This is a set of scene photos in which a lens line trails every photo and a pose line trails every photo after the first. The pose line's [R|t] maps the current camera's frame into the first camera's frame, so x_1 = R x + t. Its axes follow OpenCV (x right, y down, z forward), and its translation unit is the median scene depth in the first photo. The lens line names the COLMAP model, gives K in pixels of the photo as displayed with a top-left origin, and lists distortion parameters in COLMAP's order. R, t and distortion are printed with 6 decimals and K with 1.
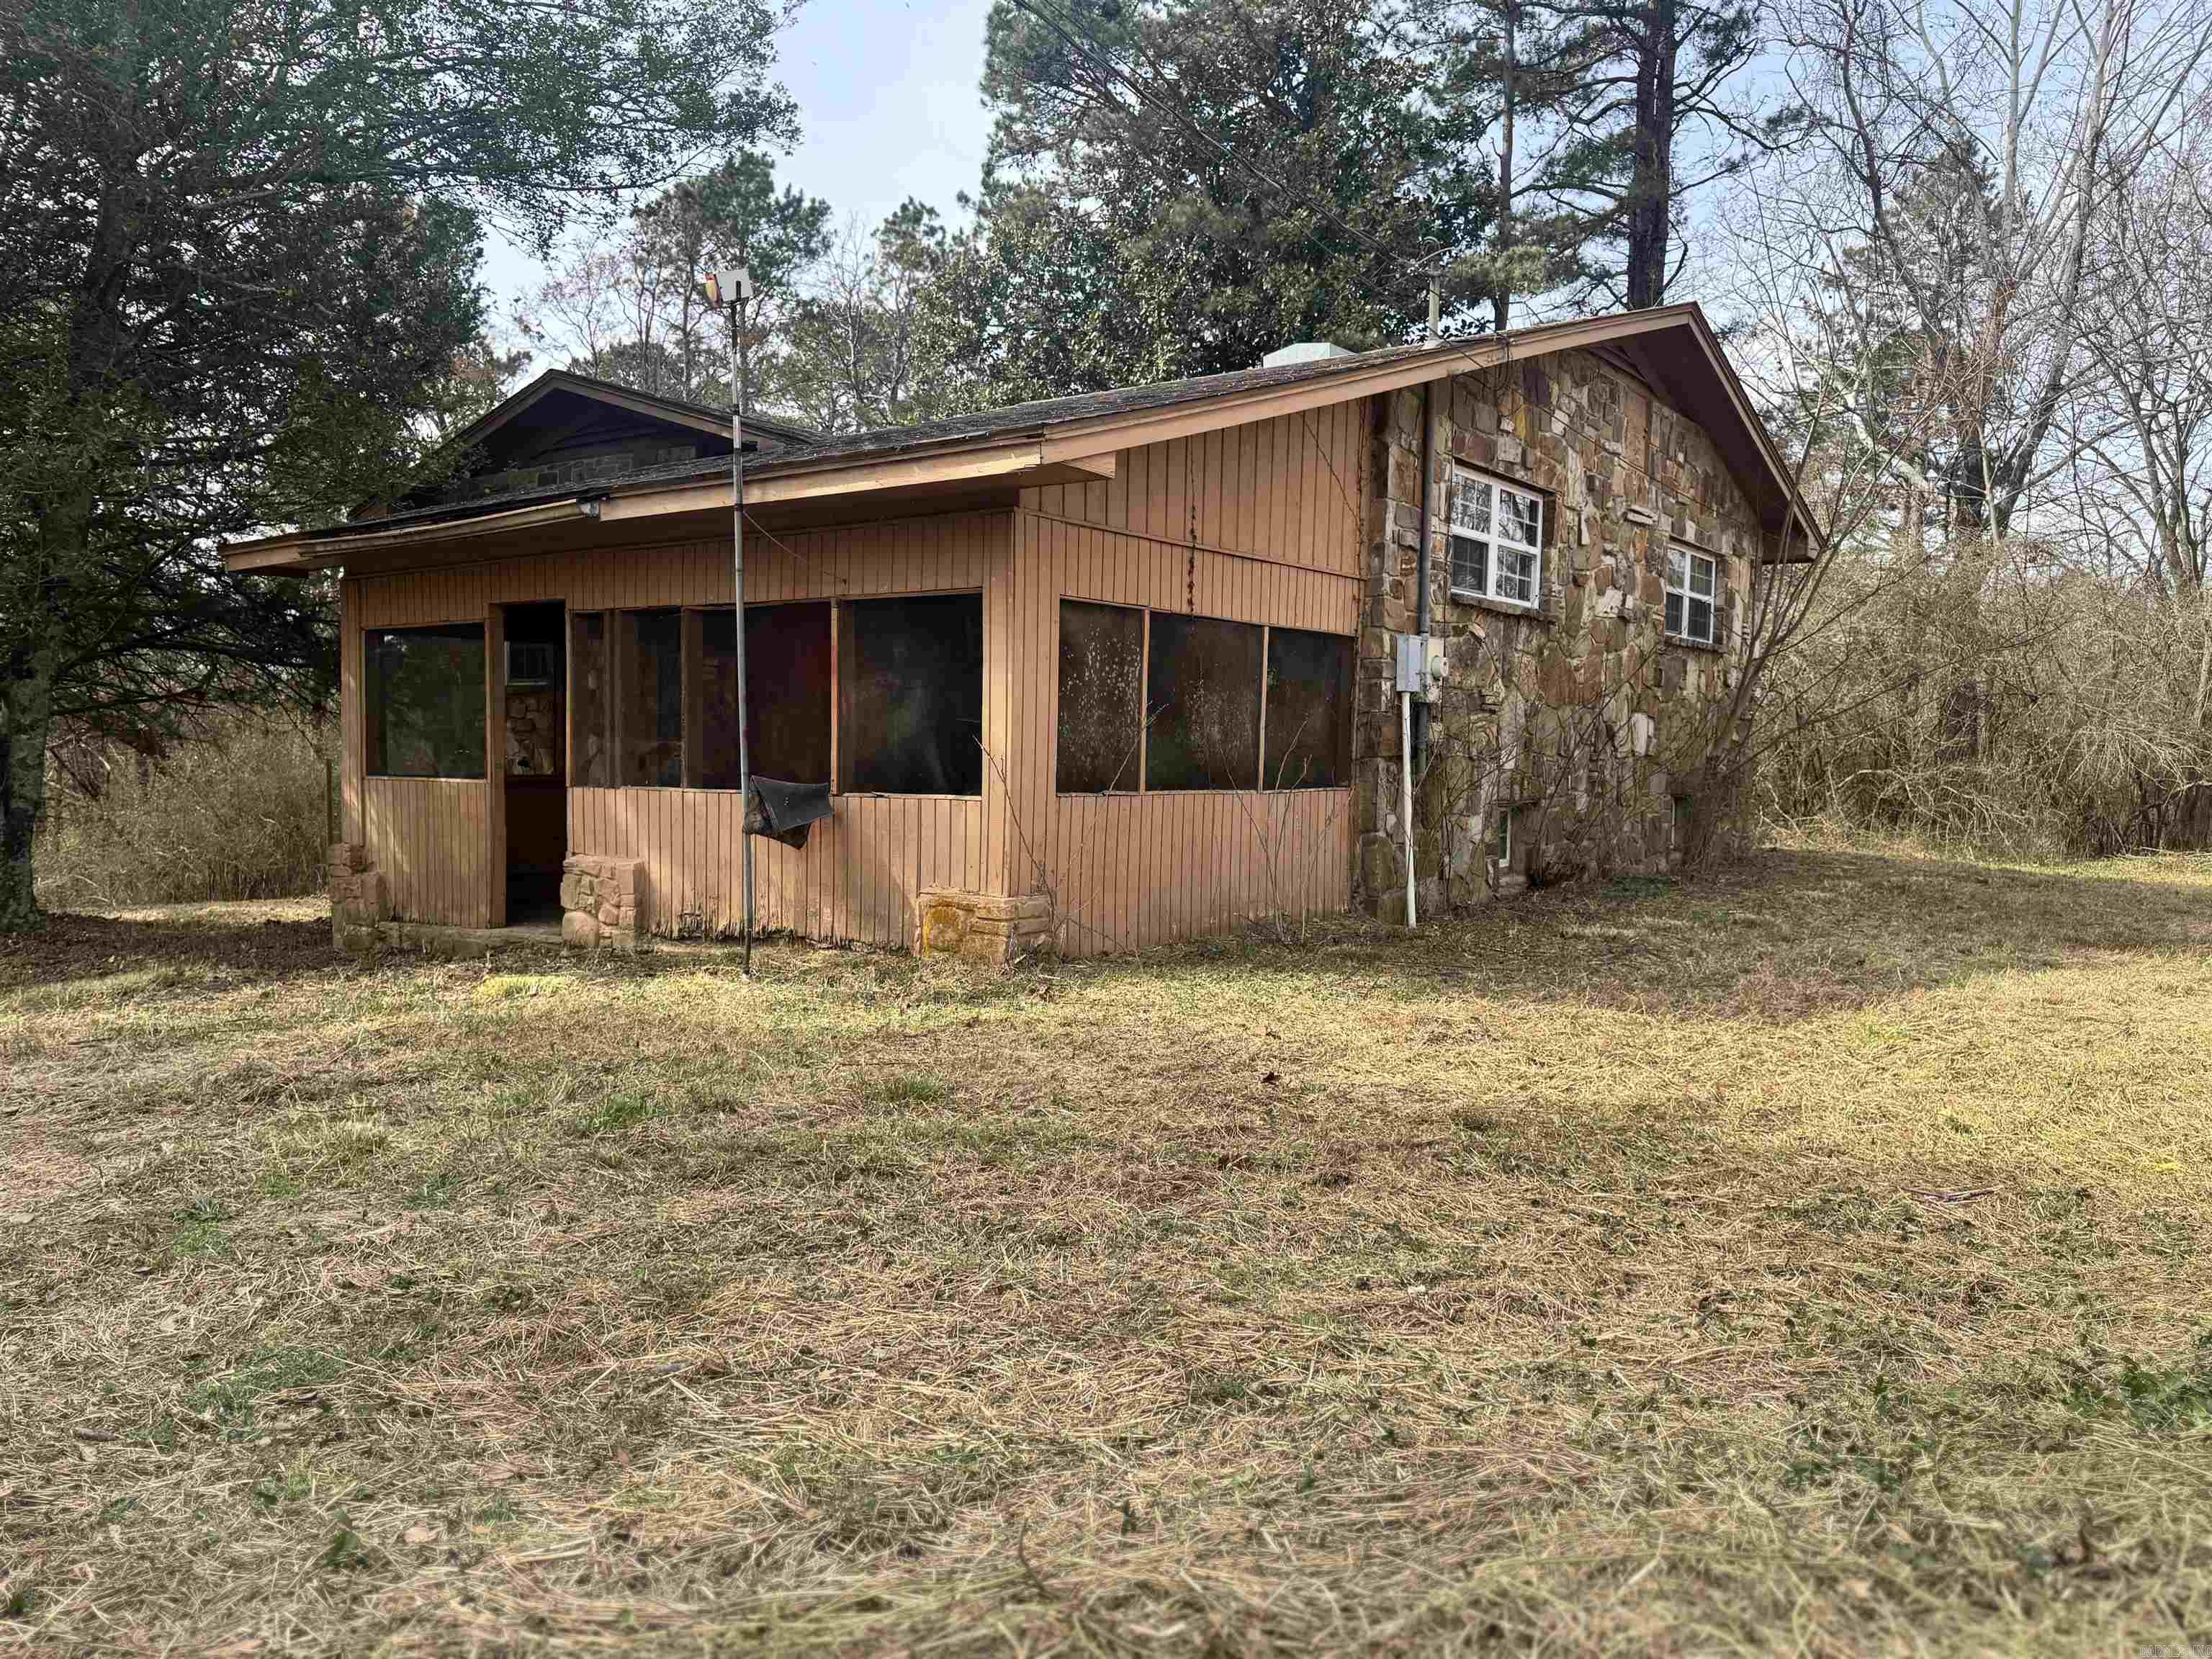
lens RADIAL K [[1558.2, 0, 1155.0], [0, 1558.2, 849.8], [0, 0, 1]] dist [0.053608, -0.056636]
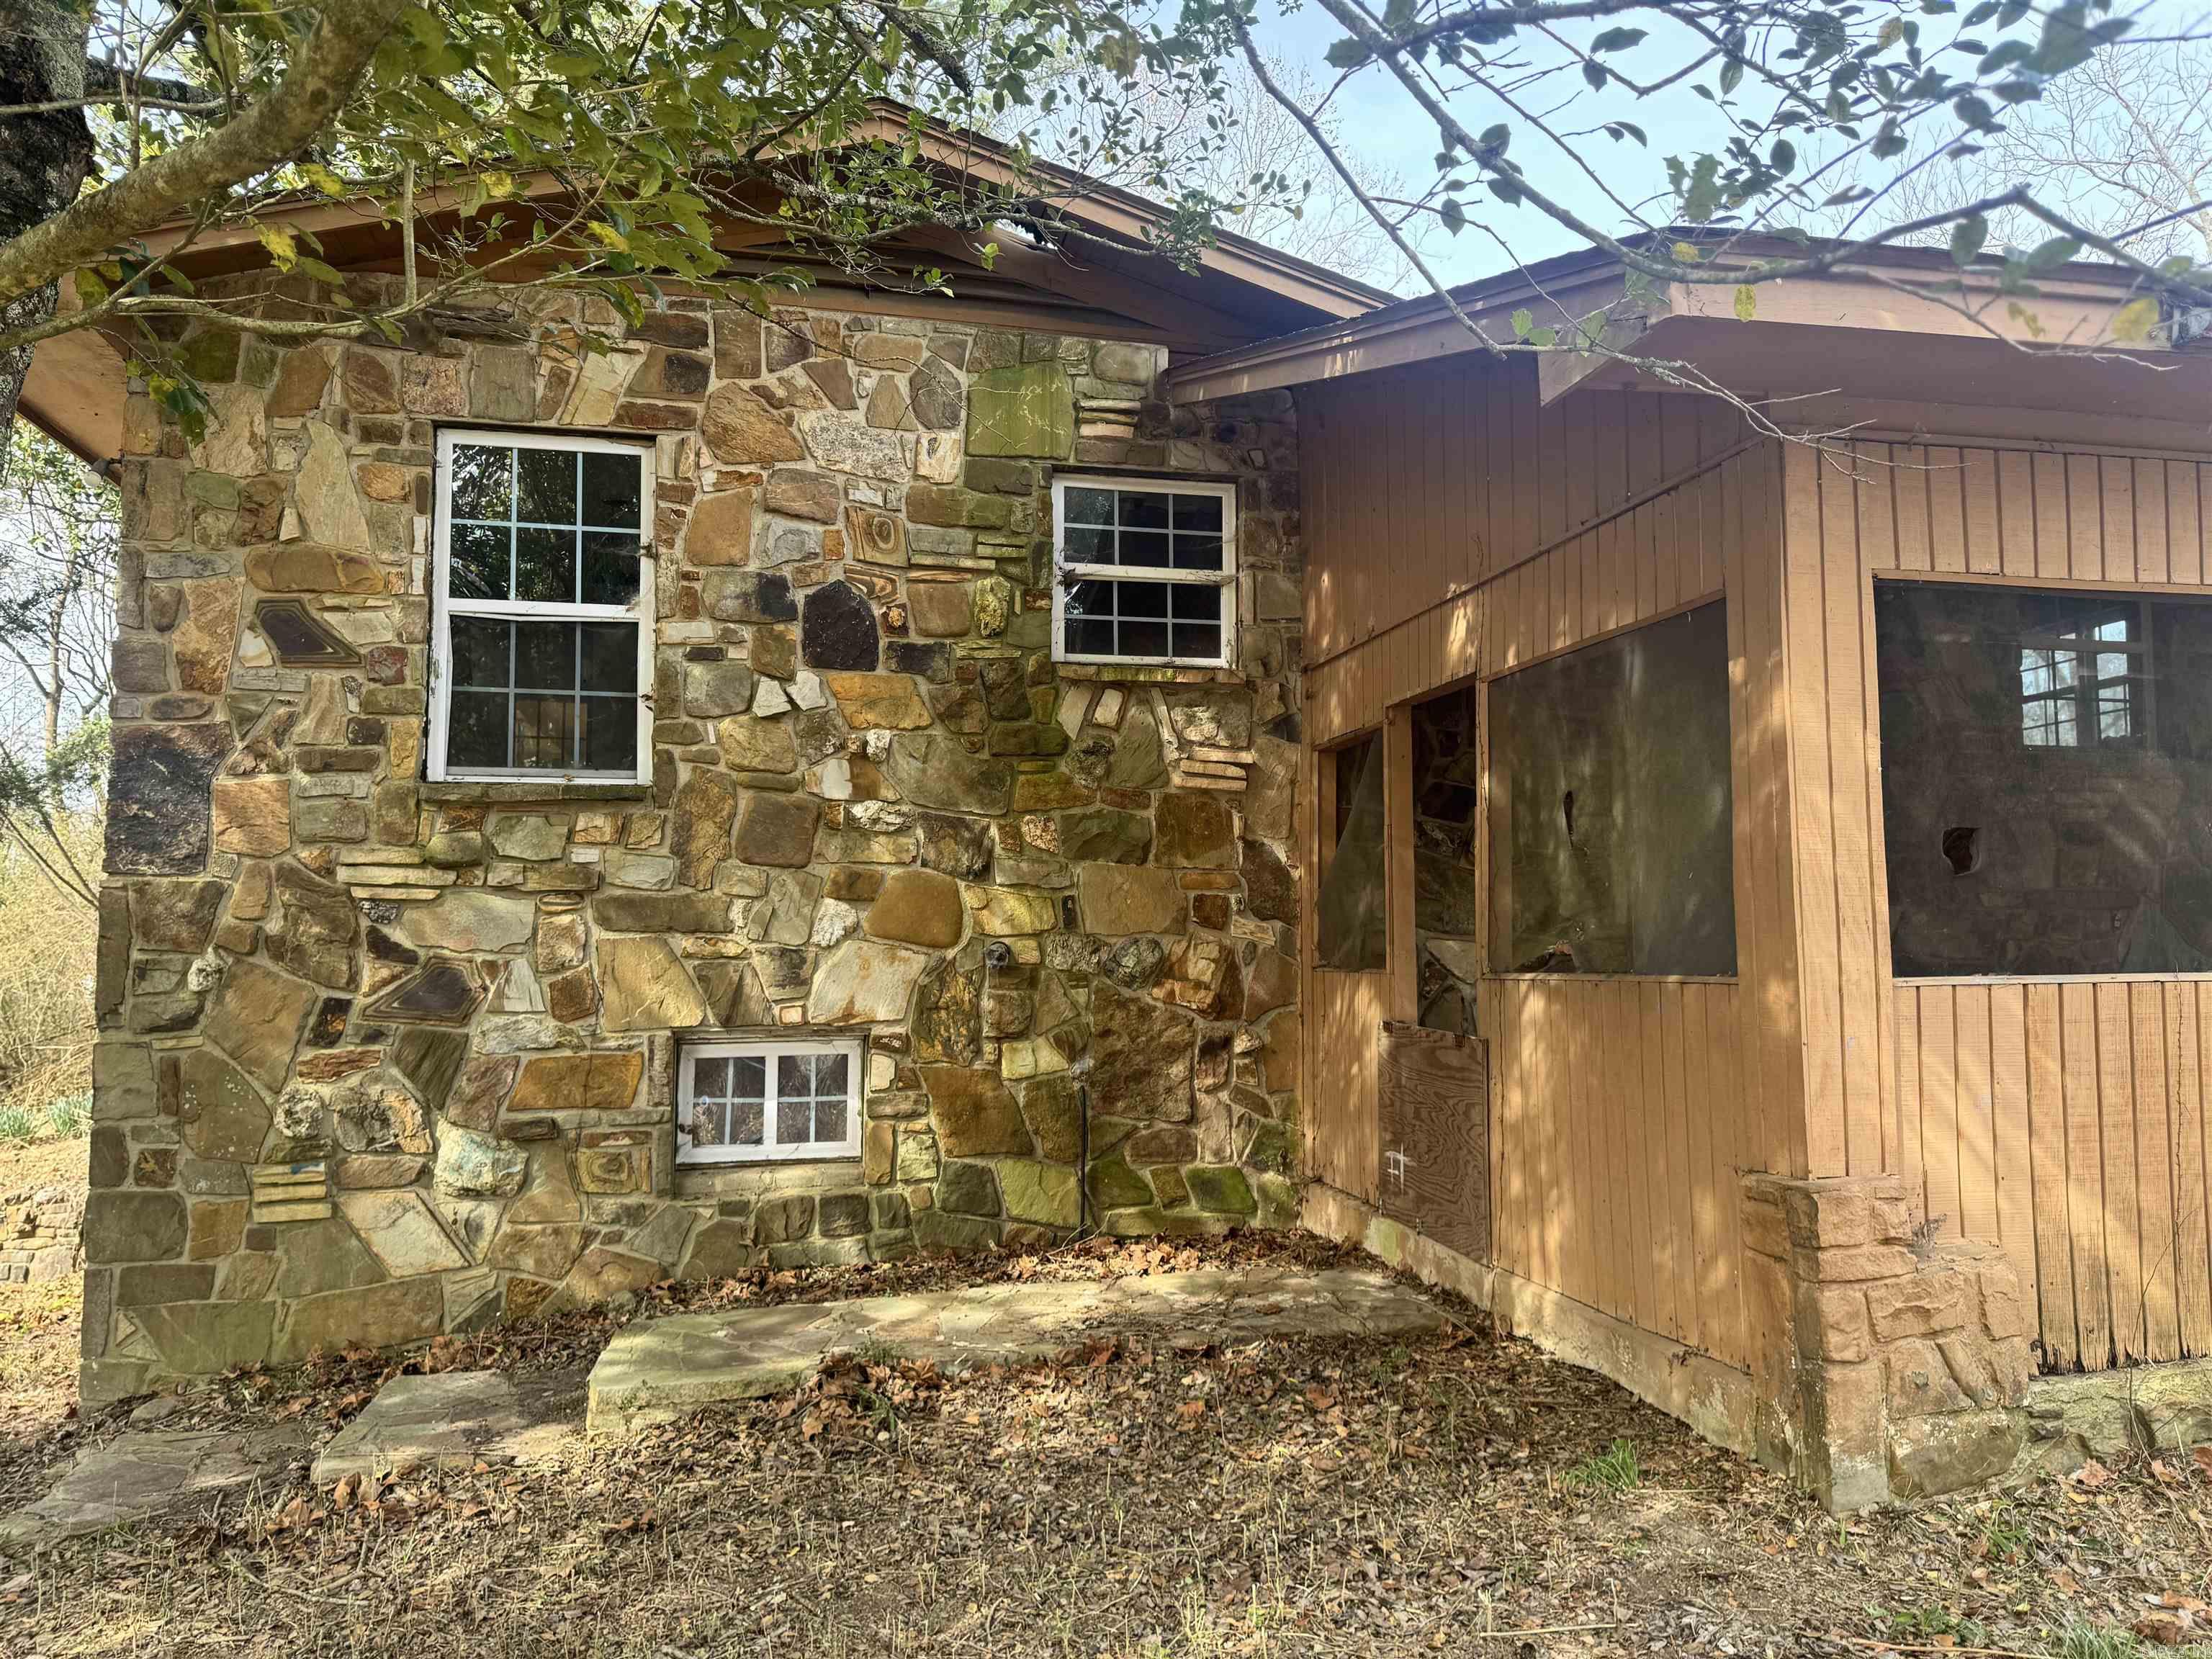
lens RADIAL K [[1558.2, 0, 1117.8], [0, 1558.2, 835.2], [0, 0, 1]] dist [0.053608, -0.056636]
pose [[0.666711, 0.043334, 0.744055, -0.971967], [0.063447, 0.991385, -0.114590, -0.053077], [-0.742610, 0.123607, 0.658218, 0.972375]]
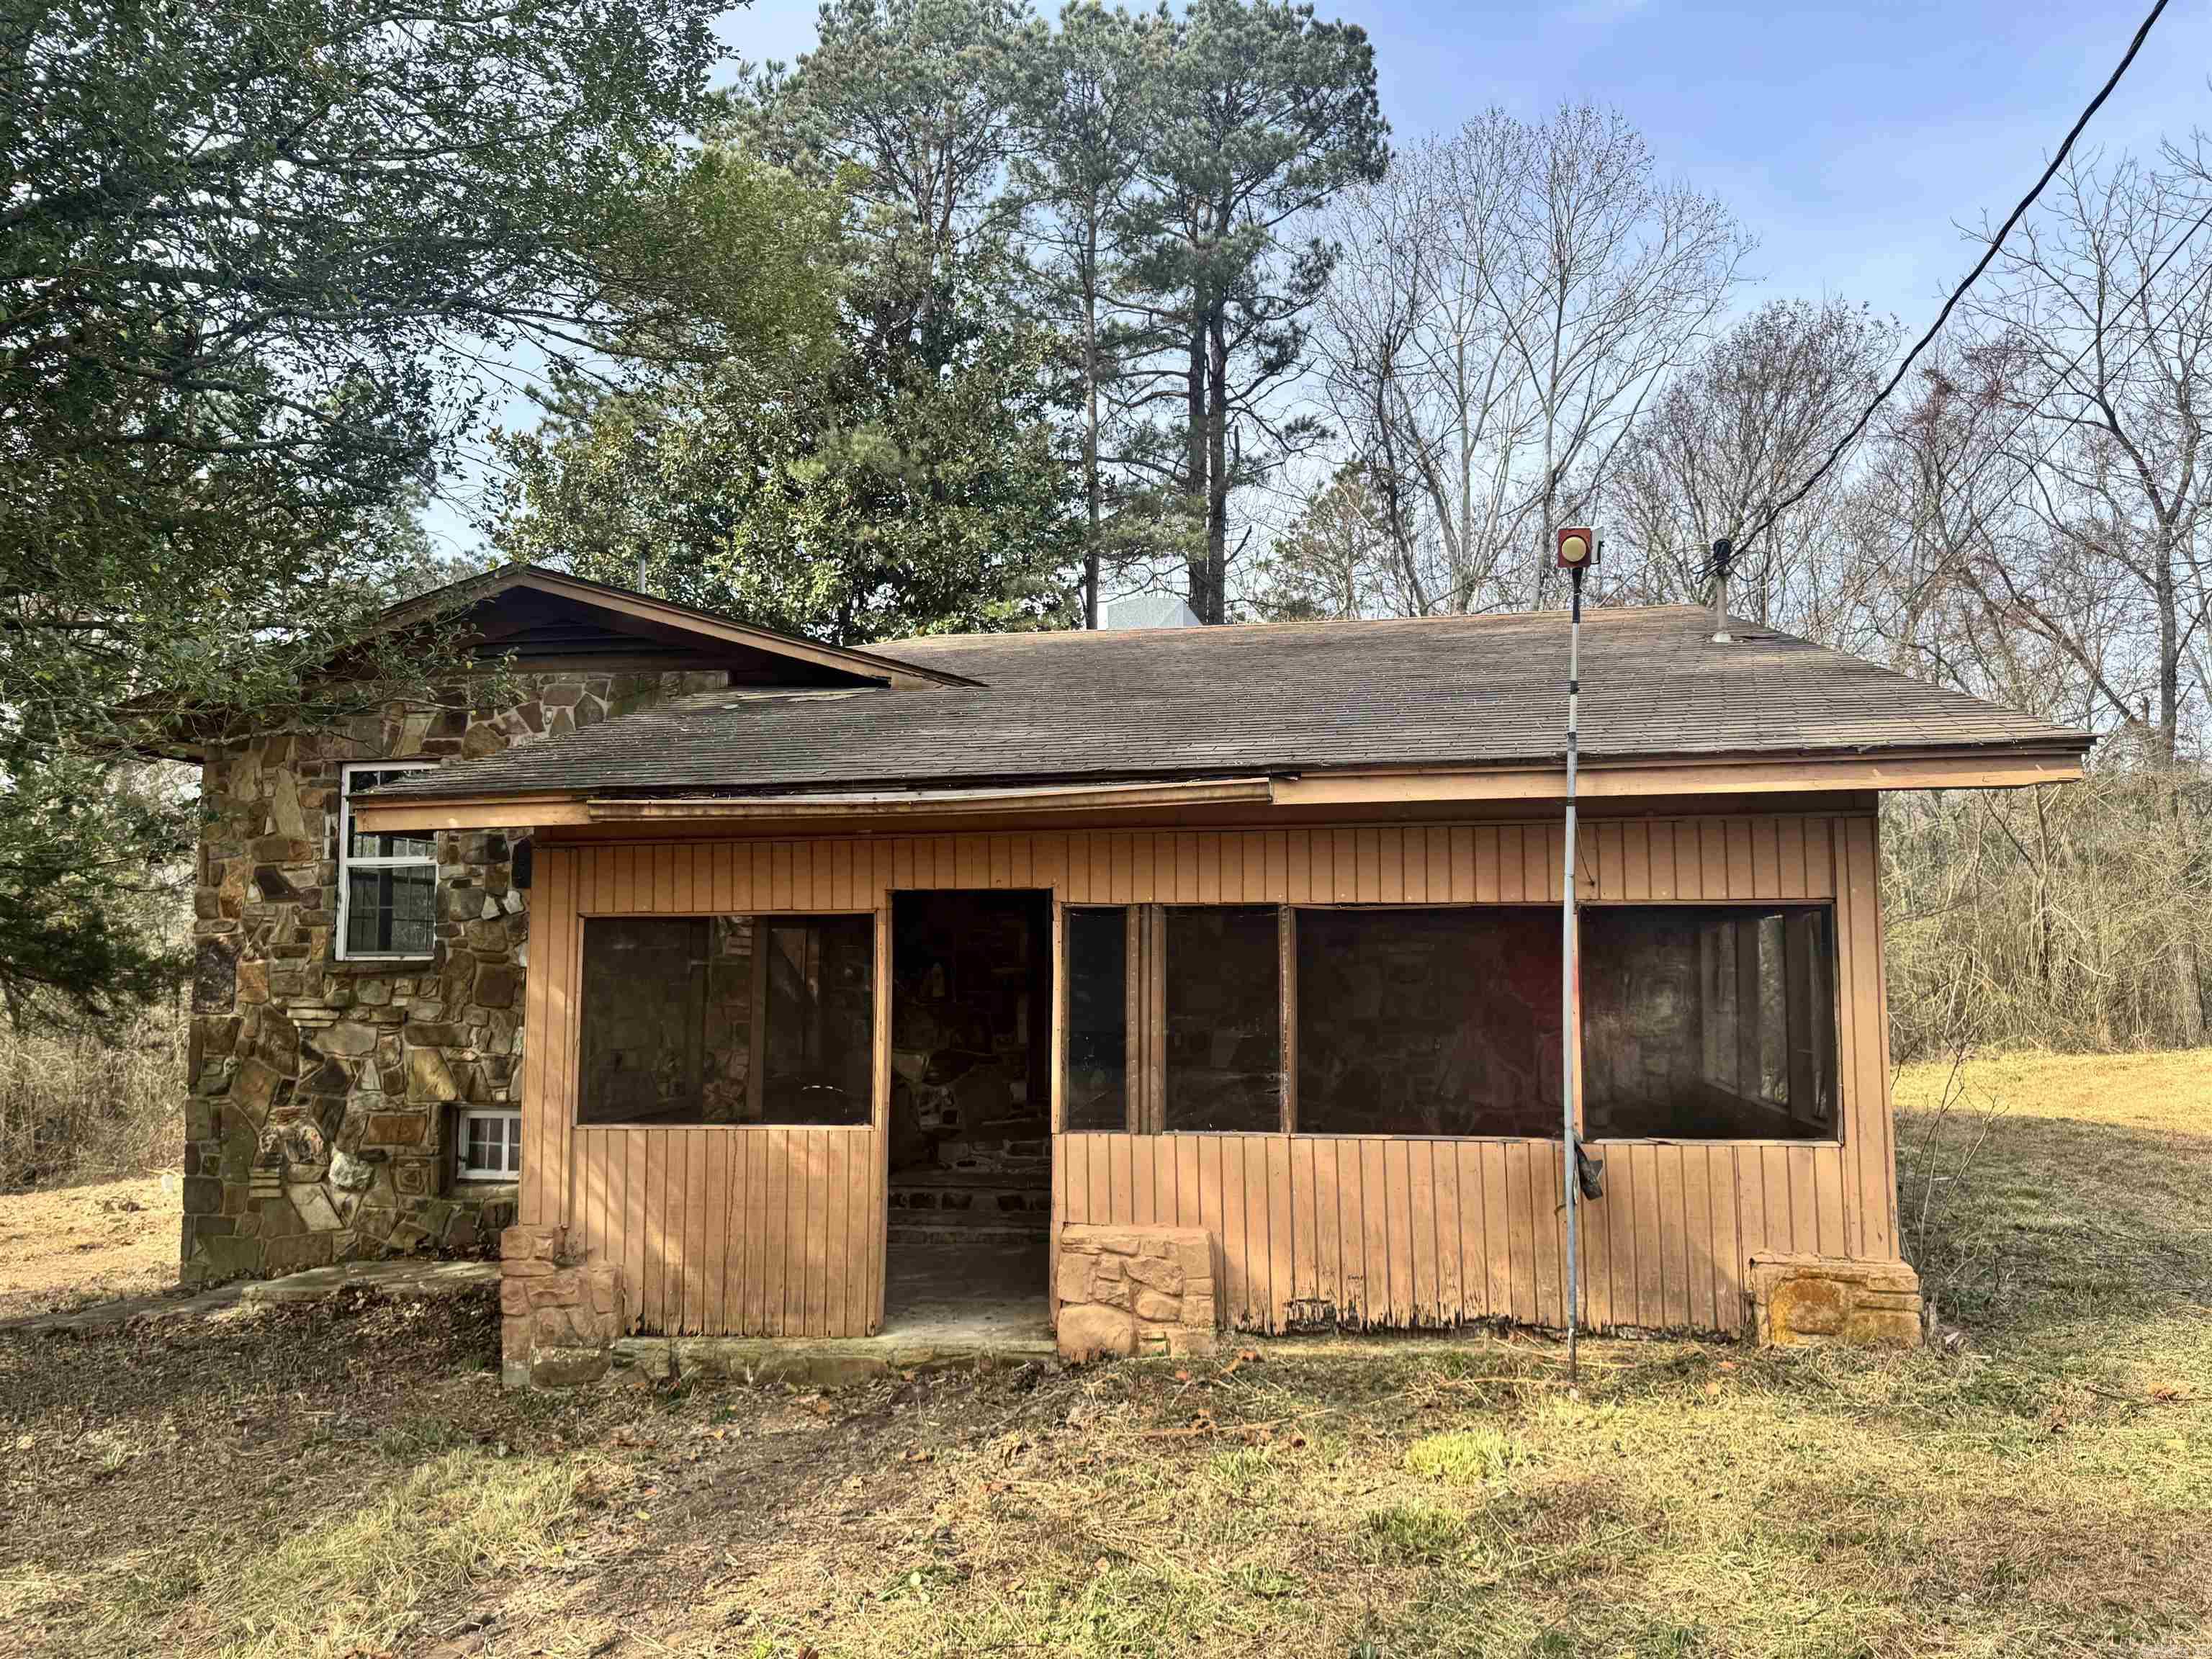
lens RADIAL K [[1558.2, 0, 1096.1], [0, 1558.2, 840.2], [0, 0, 1]] dist [0.053608, -0.056636]
pose [[0.913077, 0.018141, 0.407383, -0.633356], [0.040629, 0.989992, -0.135146, -0.074334], [-0.405758, 0.139951, 0.903202, 0.279043]]
